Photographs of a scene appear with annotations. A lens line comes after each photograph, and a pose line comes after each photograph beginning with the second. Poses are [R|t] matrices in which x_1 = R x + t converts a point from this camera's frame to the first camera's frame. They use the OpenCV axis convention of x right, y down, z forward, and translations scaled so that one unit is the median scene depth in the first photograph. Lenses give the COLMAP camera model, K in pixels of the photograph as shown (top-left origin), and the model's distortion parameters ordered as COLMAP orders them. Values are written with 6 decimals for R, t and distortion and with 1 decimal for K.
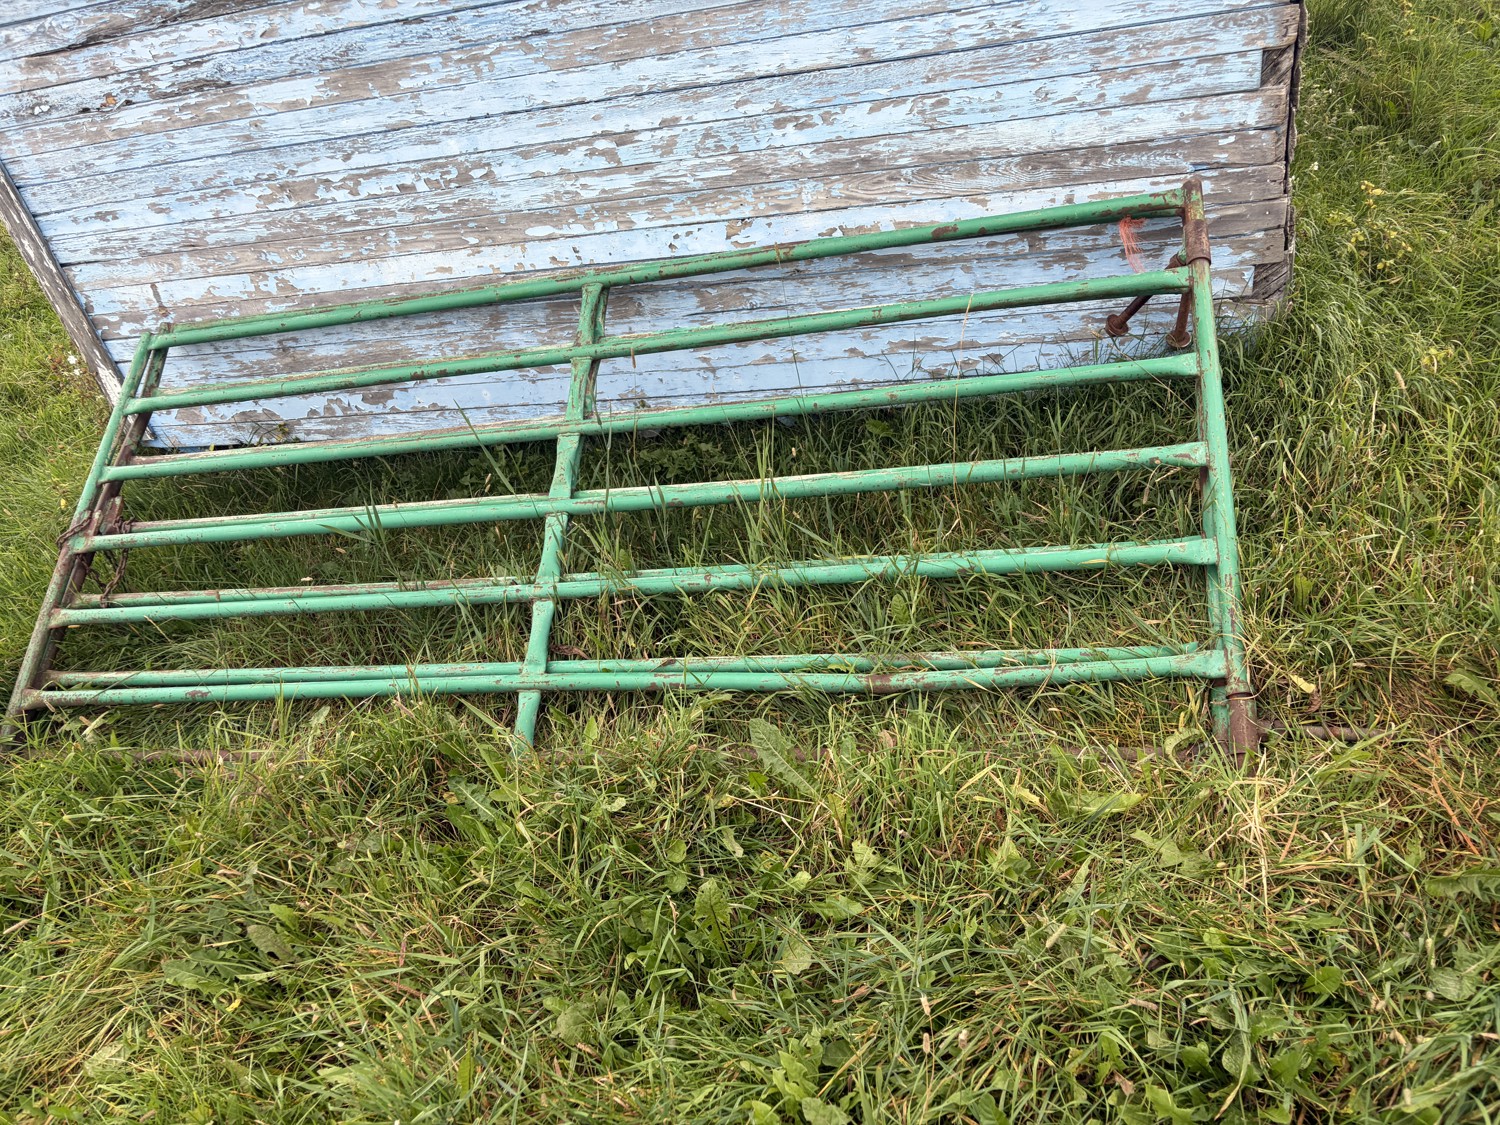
lens RADIAL K [[1141.0, 0, 749.8], [0, 1141.0, 569.2], [0, 0, 1]] dist [0.046406, -0.043503]
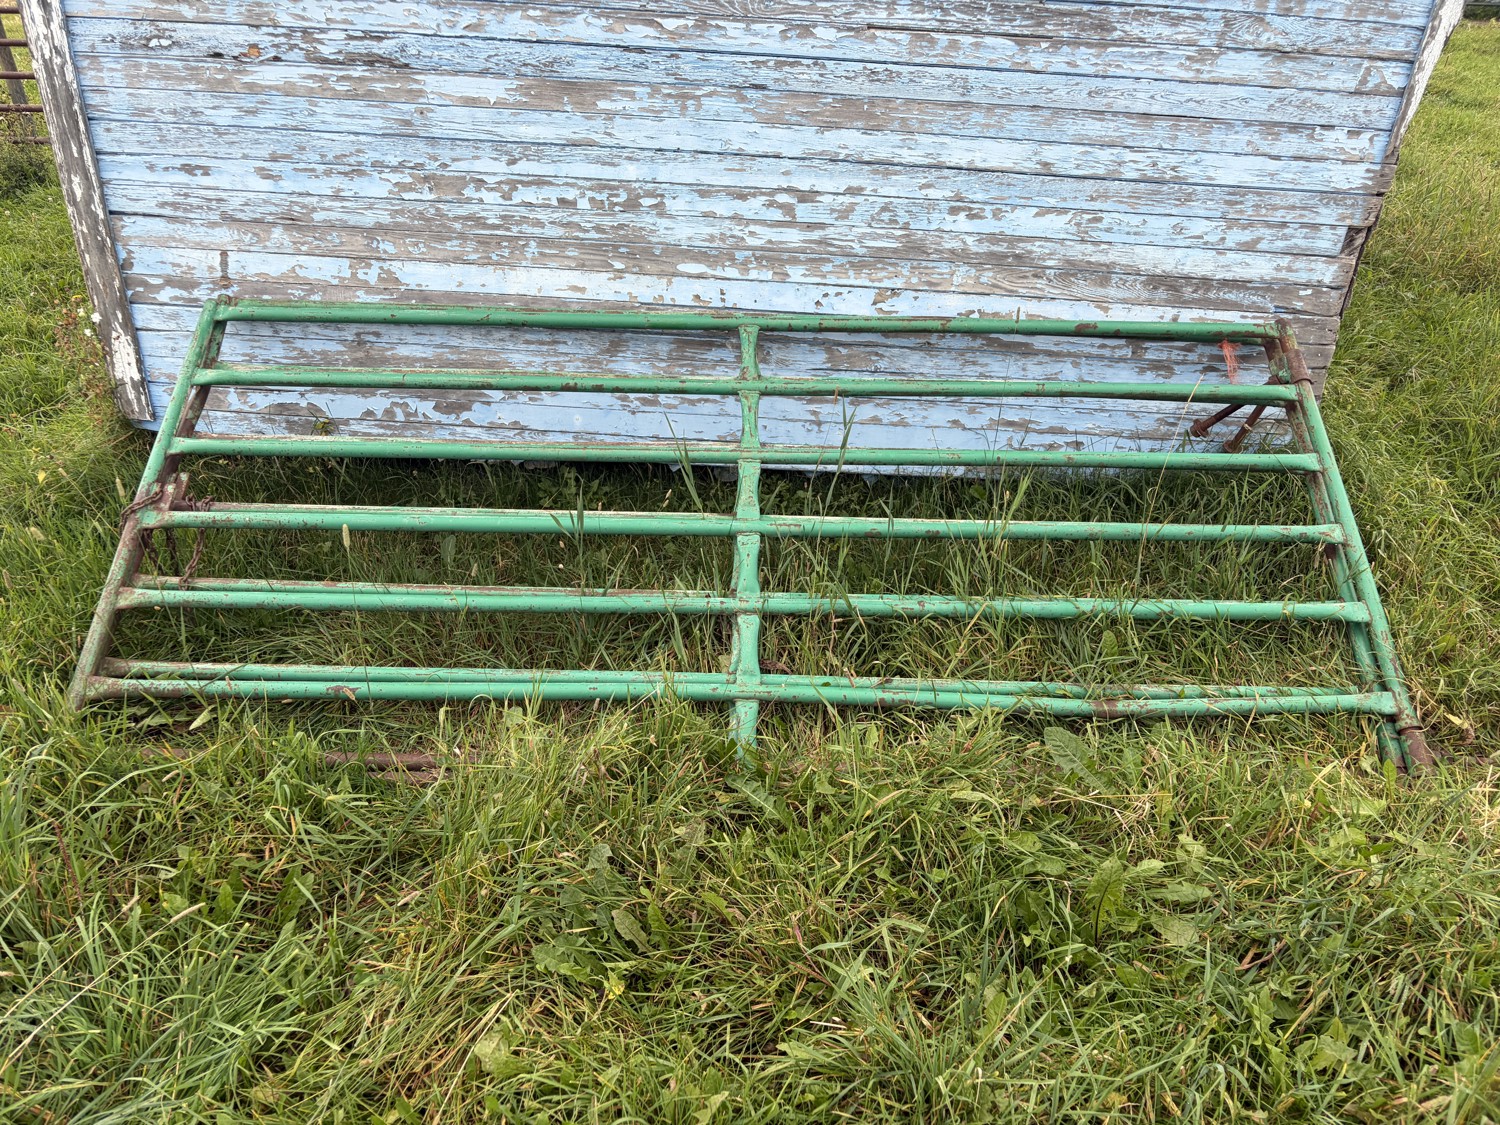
lens RADIAL K [[1141.0, 0, 738.3], [0, 1141.0, 559.7], [0, 0, 1]] dist [0.046406, -0.043503]
pose [[0.949168, 0.101799, 0.297854, -0.447326], [-0.068275, 0.990315, -0.120895, 0.092013], [-0.307276, 0.094414, 0.946925, 0.038308]]
